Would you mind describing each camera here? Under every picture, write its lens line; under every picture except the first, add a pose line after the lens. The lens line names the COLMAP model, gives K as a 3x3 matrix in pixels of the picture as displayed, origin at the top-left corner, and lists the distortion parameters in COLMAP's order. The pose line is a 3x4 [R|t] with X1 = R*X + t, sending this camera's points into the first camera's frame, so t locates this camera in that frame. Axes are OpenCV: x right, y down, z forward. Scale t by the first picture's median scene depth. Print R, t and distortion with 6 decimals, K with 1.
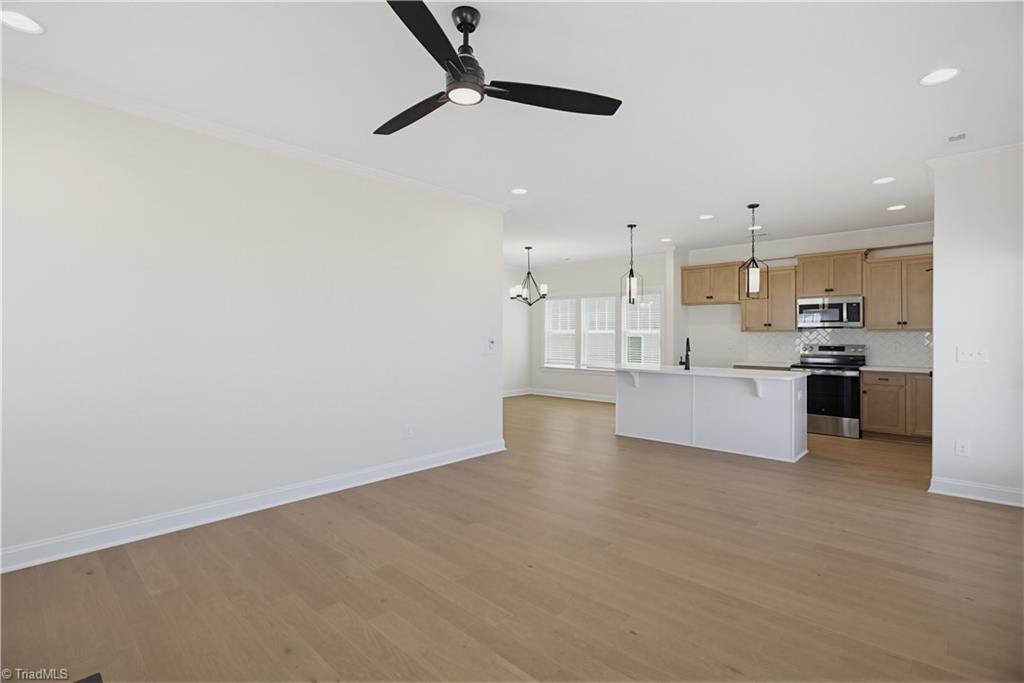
lens RADIAL K [[478.7, 0, 510.9], [0, 478.7, 333.9], [0, 0, 1]] dist [-0.000734, 0.000425]
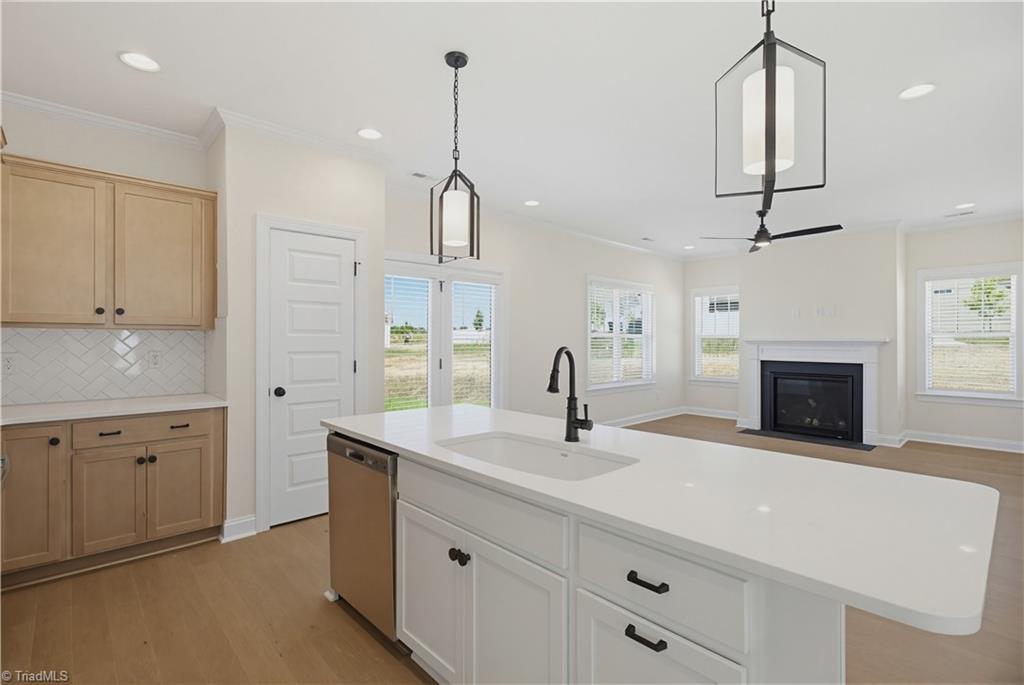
lens RADIAL K [[478.7, 0, 510.9], [0, 478.7, 334.9], [0, 0, 1]] dist [-0.000734, 0.000425]
pose [[-0.998062, -0.005002, 0.062031, 0.336133], [-0.005917, 0.999876, -0.014585, 0.004051], [-0.061951, -0.014923, -0.997968, 1.172177]]
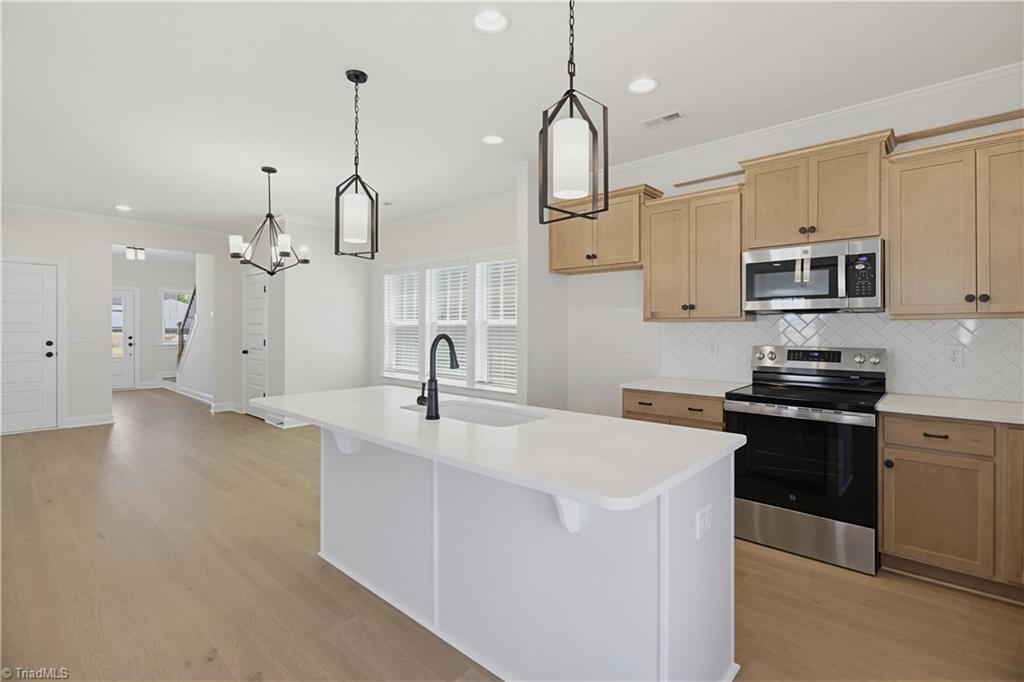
lens RADIAL K [[482.2, 0, 512.6], [0, 482.2, 330.0], [0, 0, 1]] dist [-0.004337, -0.000169]
pose [[0.999816, -0.001304, 0.019121, 0.367540], [0.001181, 0.999979, 0.006432, 0.001592], [-0.019129, -0.006408, 0.999796, 0.535645]]
